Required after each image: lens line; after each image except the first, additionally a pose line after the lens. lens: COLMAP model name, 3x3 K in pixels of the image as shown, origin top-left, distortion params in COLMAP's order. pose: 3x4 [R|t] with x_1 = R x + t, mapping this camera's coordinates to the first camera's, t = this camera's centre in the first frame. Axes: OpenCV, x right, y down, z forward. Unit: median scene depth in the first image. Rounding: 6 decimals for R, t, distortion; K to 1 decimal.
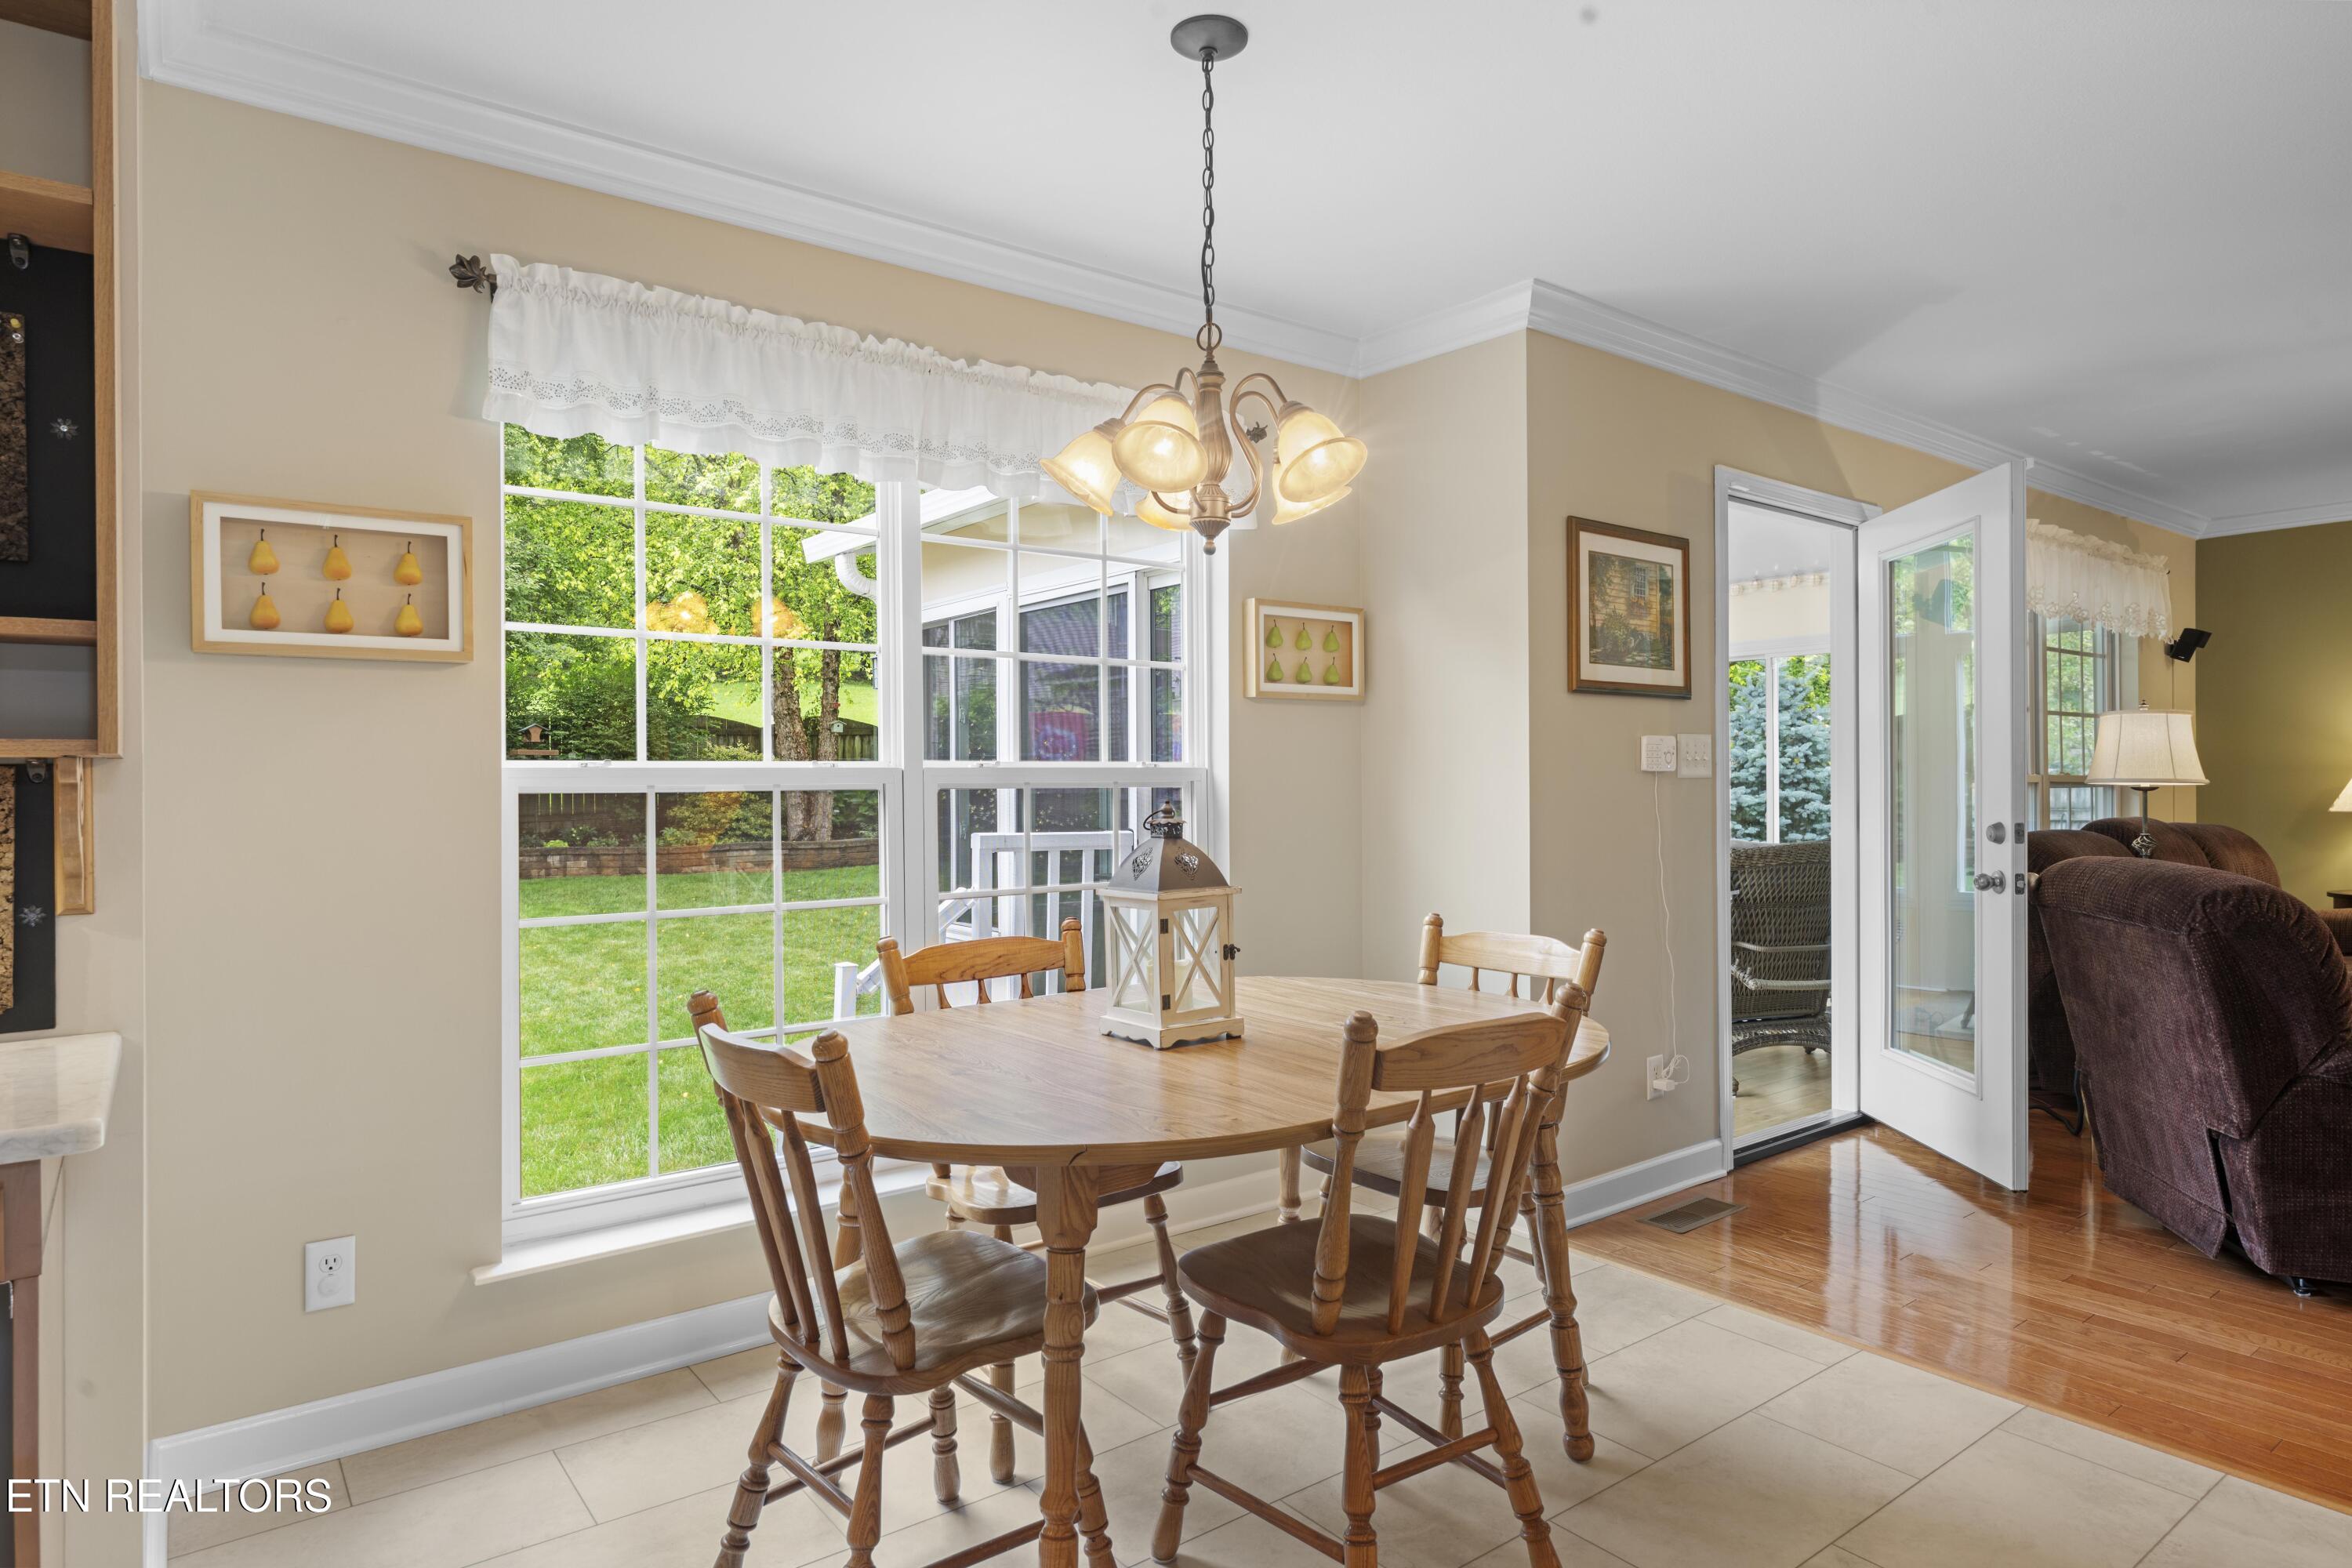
lens RADIAL K [[1331.8, 0, 1174.5], [0, 1331.8, 774.9], [0, 0, 1]] dist [0.002149, 0.000746]
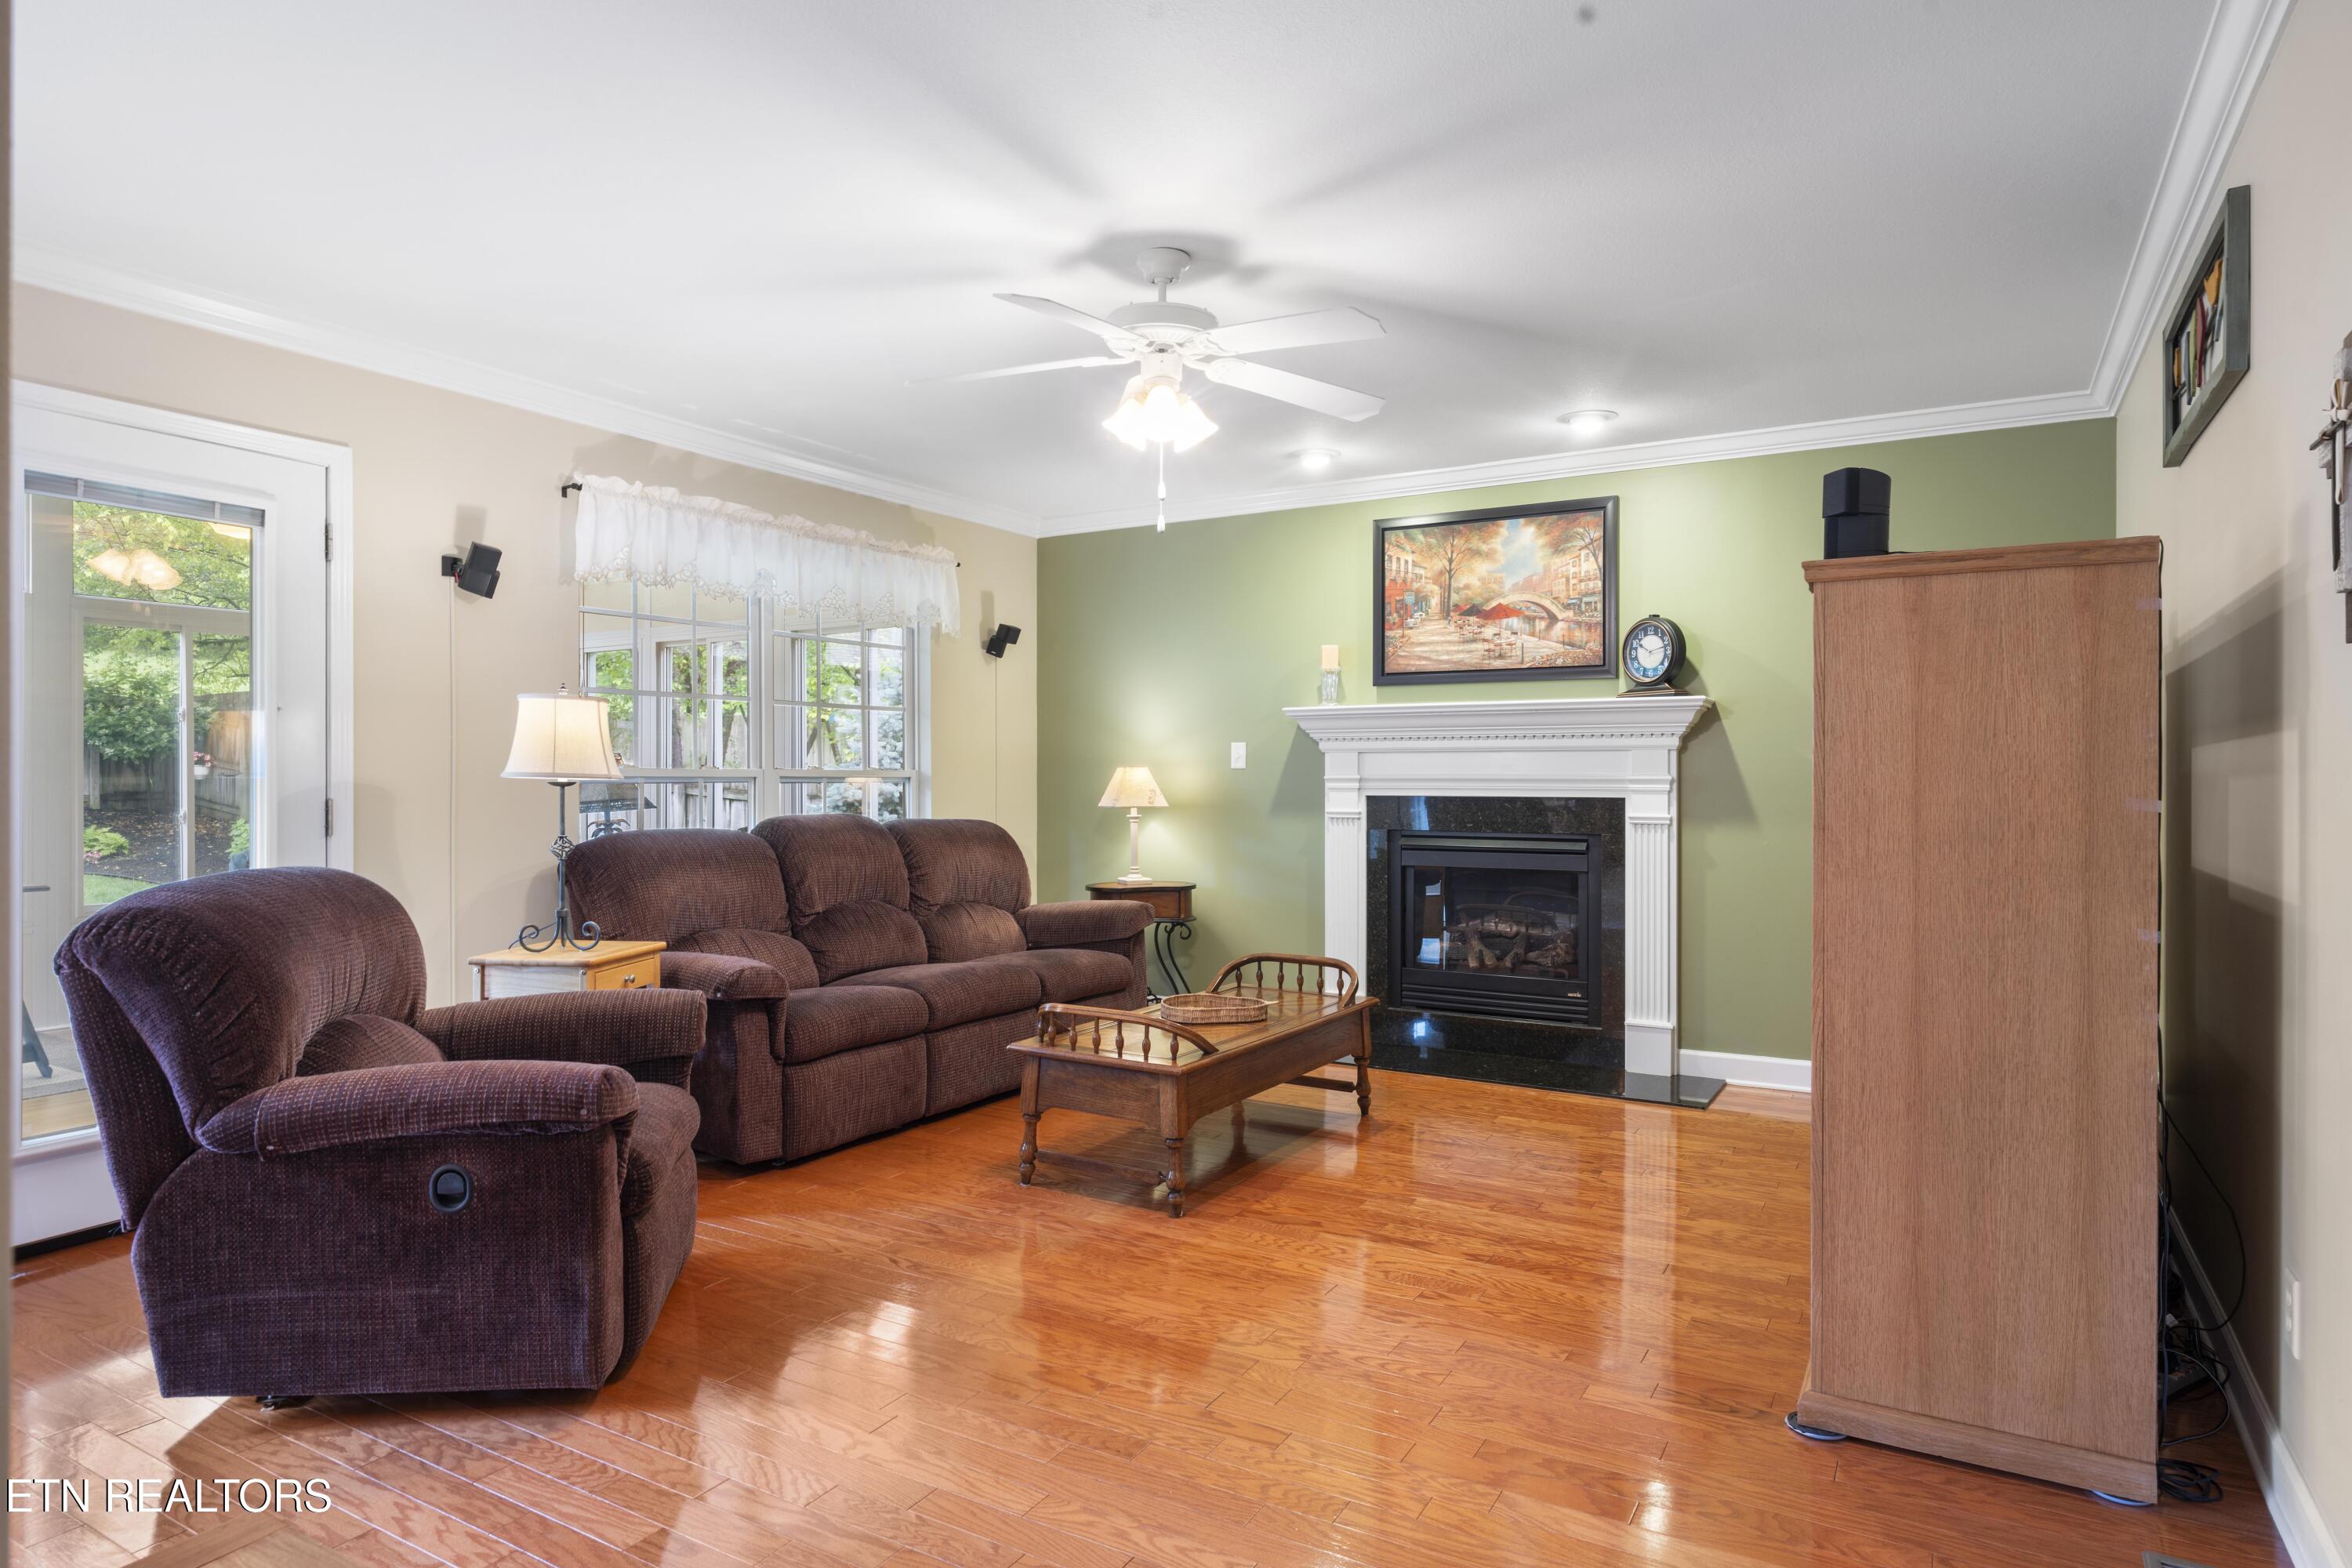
lens RADIAL K [[1331.8, 0, 1174.5], [0, 1331.8, 774.9], [0, 0, 1]] dist [0.002149, 0.000746]
pose [[0.927053, 0.001512, 0.374927, 1.067756], [-0.002167, 0.999997, 0.001326, 0.003852], [-0.374924, -0.002042, 0.927053, 0.049084]]
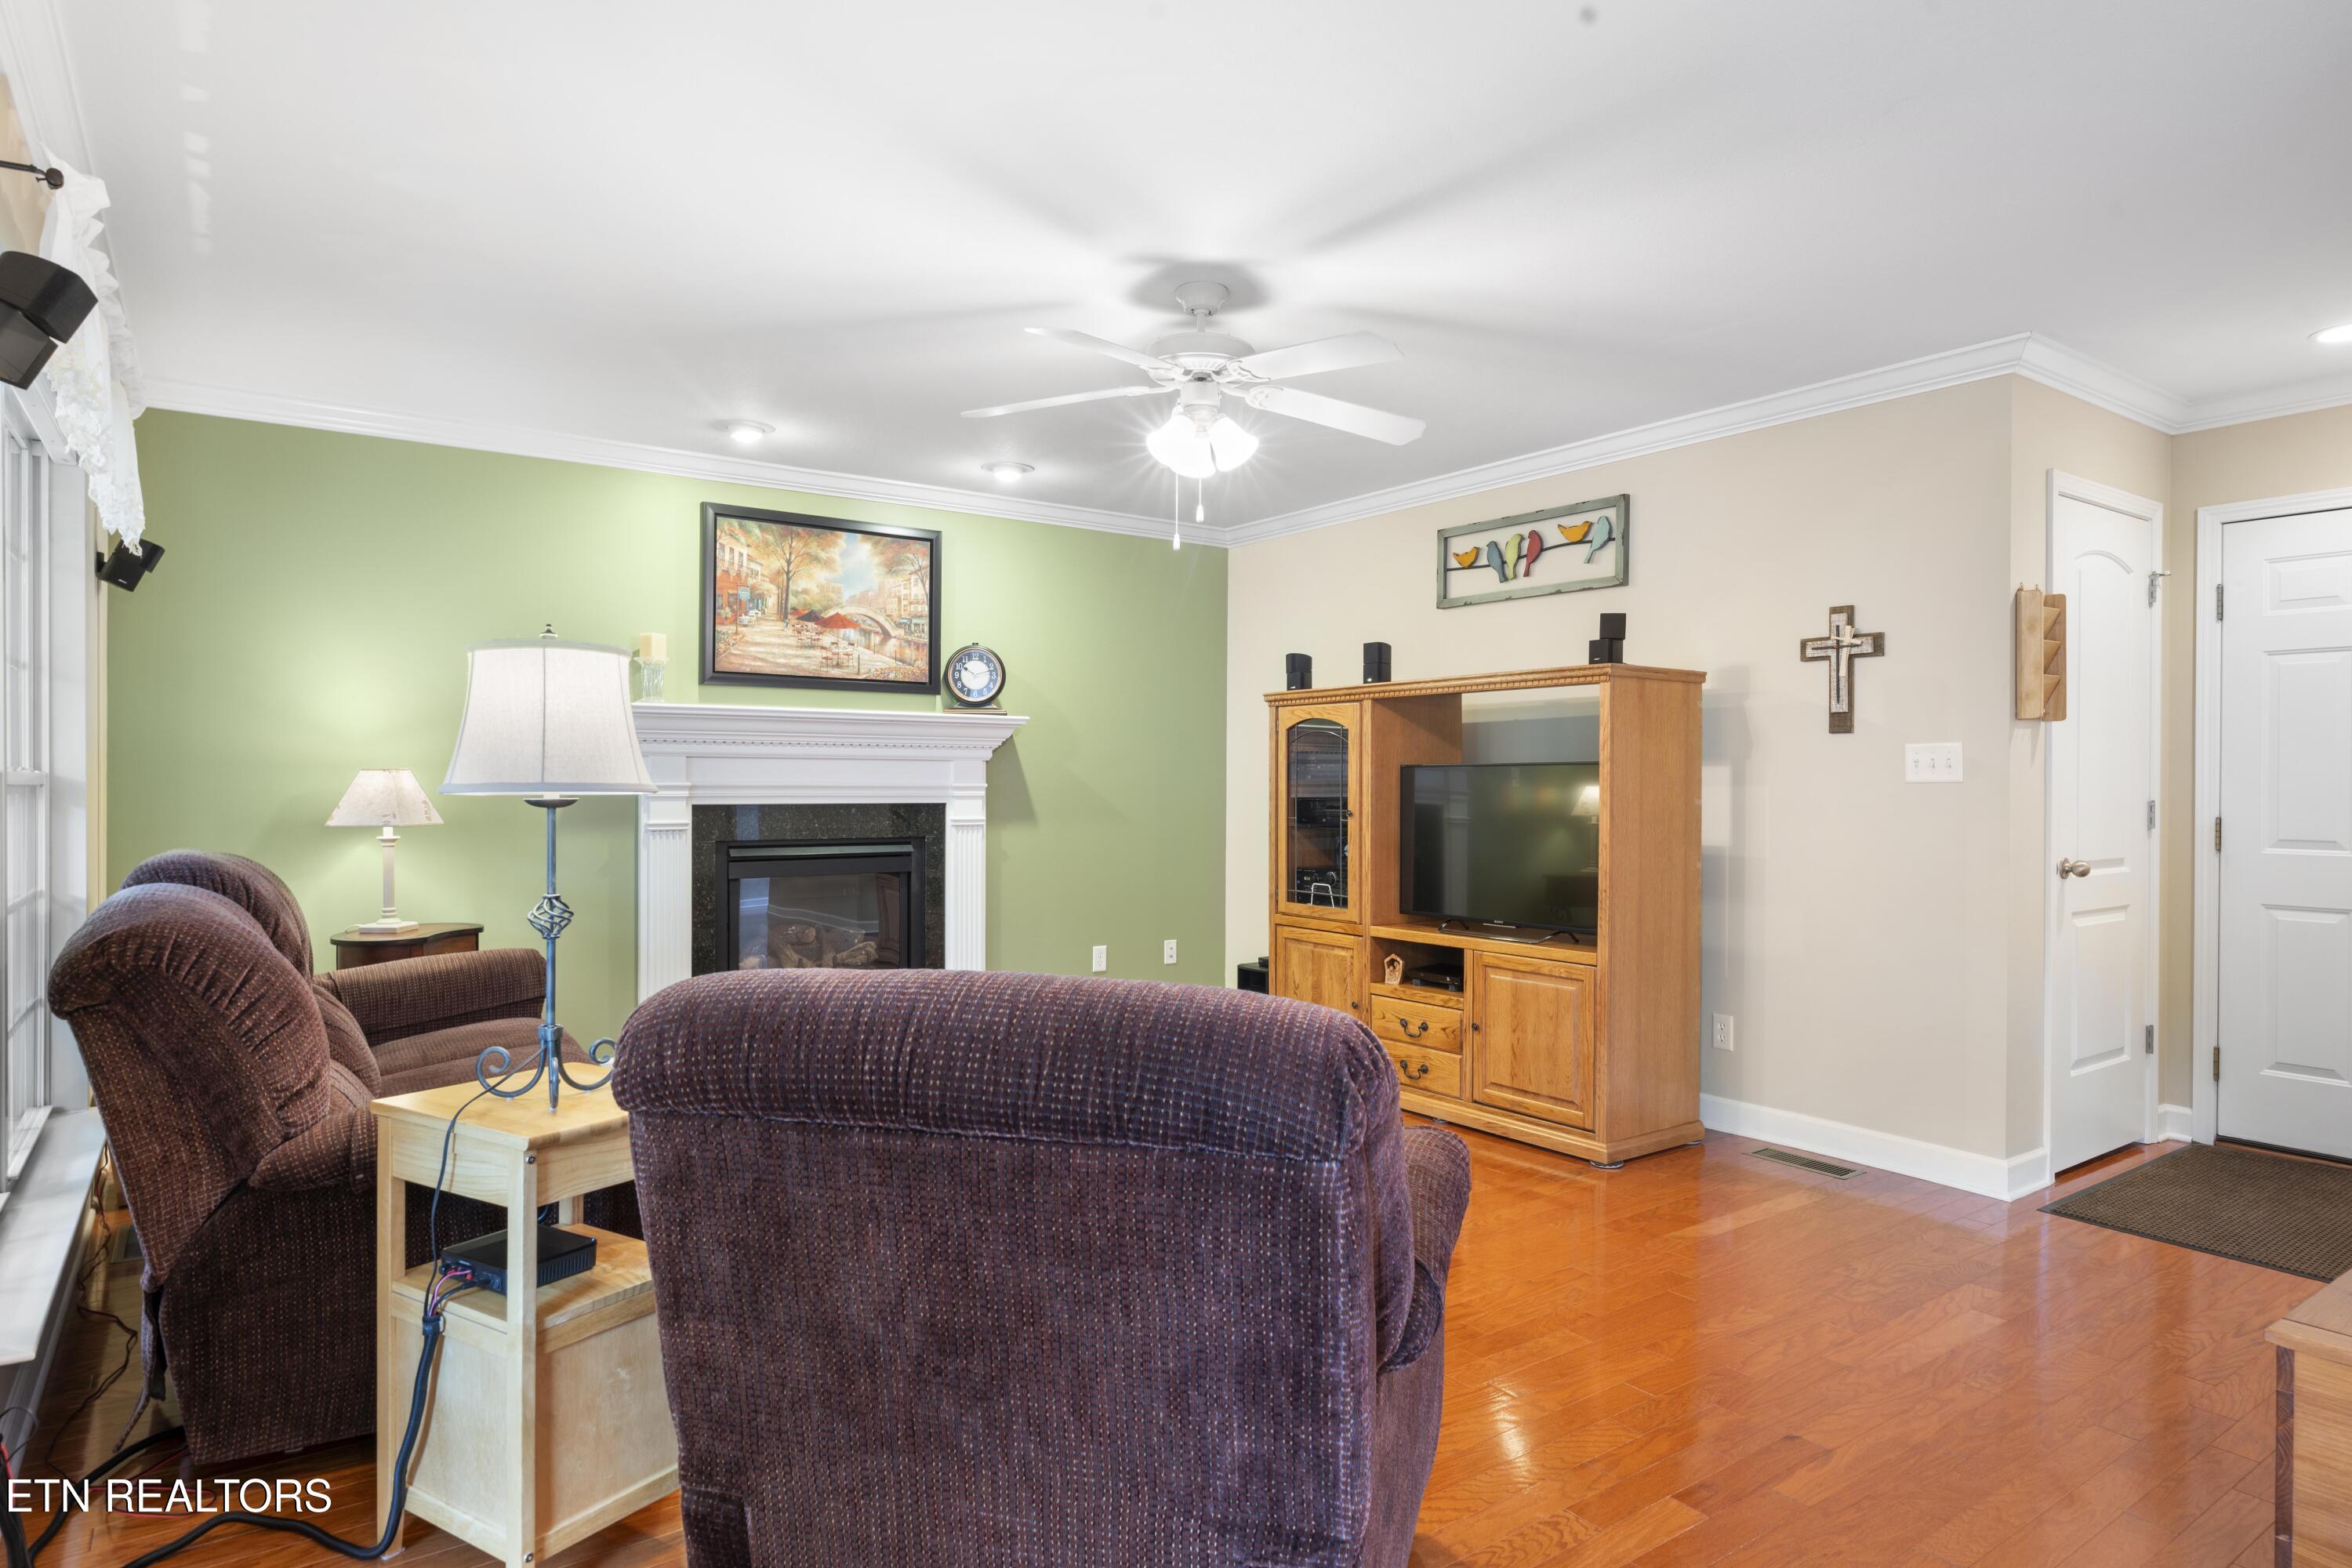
lens RADIAL K [[1331.8, 0, 1174.5], [0, 1331.8, 774.9], [0, 0, 1]] dist [0.002149, 0.000746]
pose [[0.030183, 0.005450, 0.999530, 0.336519], [-0.006208, 0.999967, -0.005265, 0.001876], [-0.999525, -0.006046, 0.030216, 1.041988]]
